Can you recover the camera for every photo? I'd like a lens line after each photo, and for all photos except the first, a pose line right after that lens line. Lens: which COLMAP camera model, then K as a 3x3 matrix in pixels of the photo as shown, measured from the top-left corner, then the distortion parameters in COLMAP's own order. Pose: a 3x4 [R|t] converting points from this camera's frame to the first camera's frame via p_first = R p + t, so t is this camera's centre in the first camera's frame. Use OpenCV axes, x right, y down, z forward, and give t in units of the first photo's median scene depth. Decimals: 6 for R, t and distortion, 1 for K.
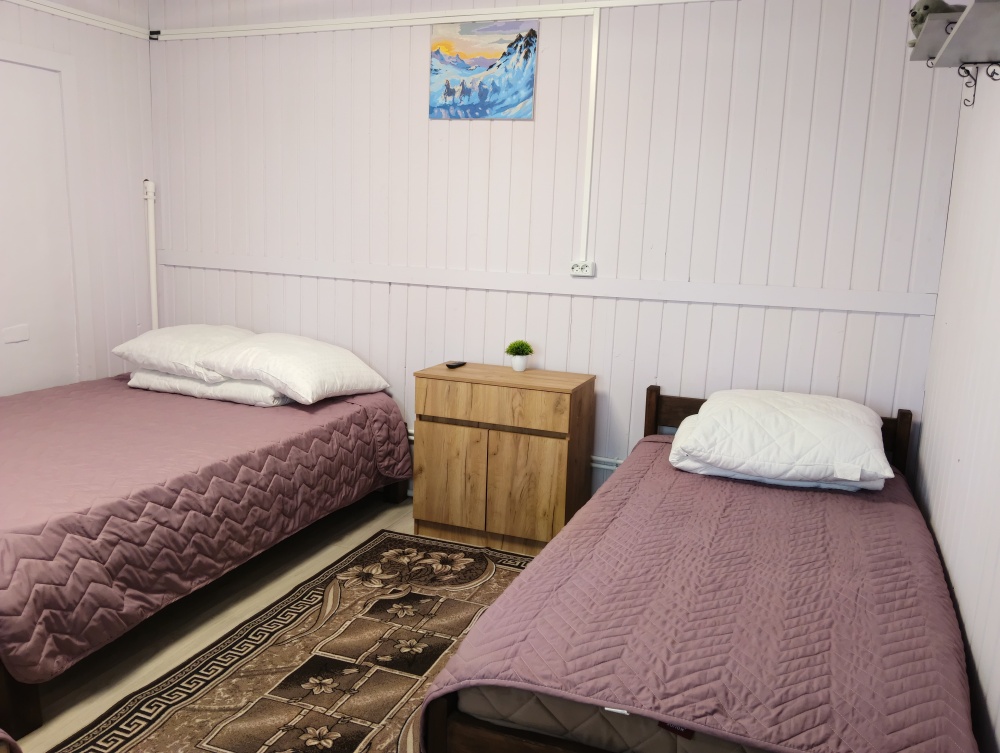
lens RADIAL K [[810.2, 0, 508.8], [0, 810.2, 379.3], [0, 0, 1]] dist [0.078340, -0.156424]
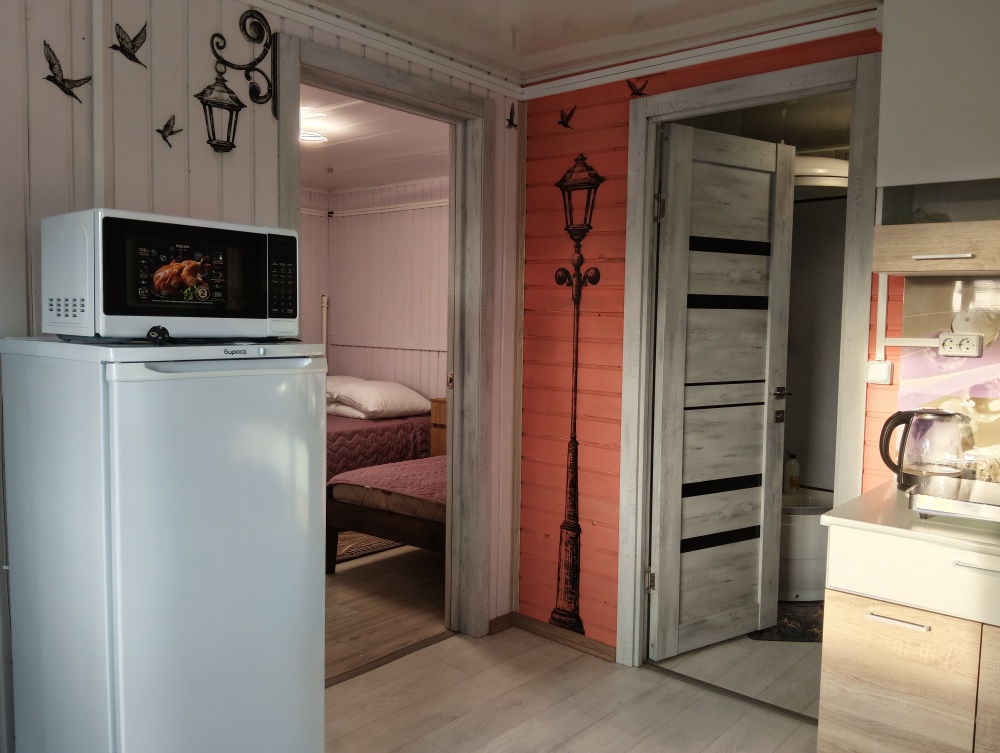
lens RADIAL K [[810.2, 0, 508.8], [0, 810.2, 379.3], [0, 0, 1]] dist [0.078340, -0.156424]
pose [[0.948816, 0.002603, -0.315820, 0.626814], [-0.042368, 0.991977, -0.119109, 0.159254], [0.312976, 0.126393, 0.941313, -0.627492]]
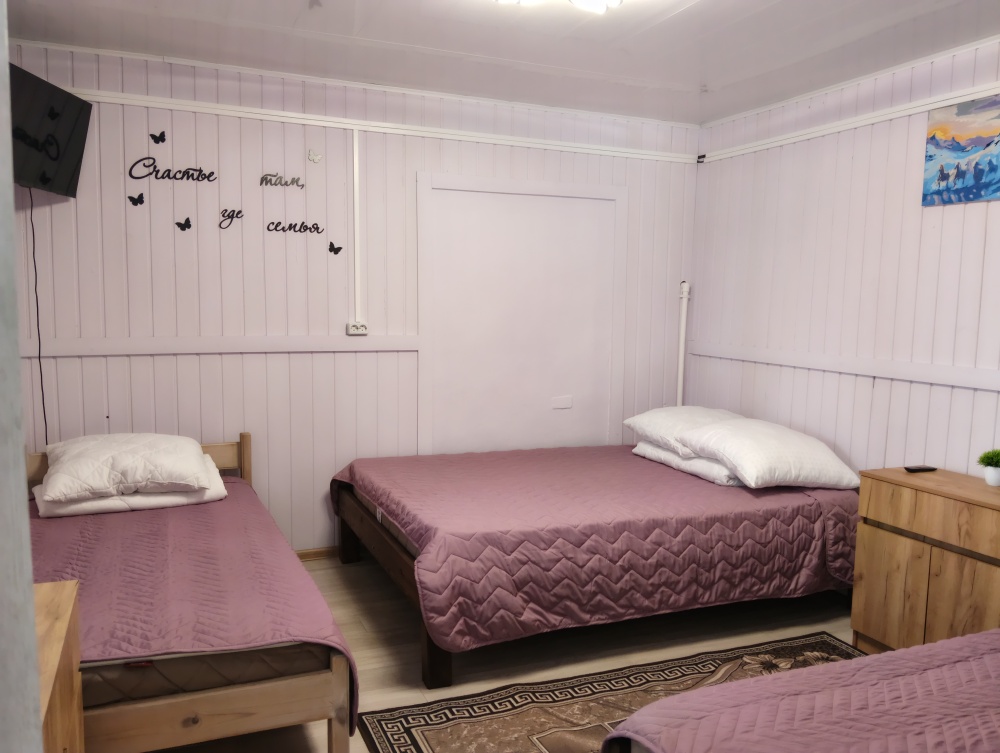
lens RADIAL K [[810.2, 0, 508.8], [0, 810.2, 379.3], [0, 0, 1]] dist [0.078340, -0.156424]
pose [[0.707460, 0.050478, -0.704948, 0.273230], [-0.132413, 0.989251, -0.062049, -0.000570], [0.694238, 0.137241, 0.706540, 0.034349]]
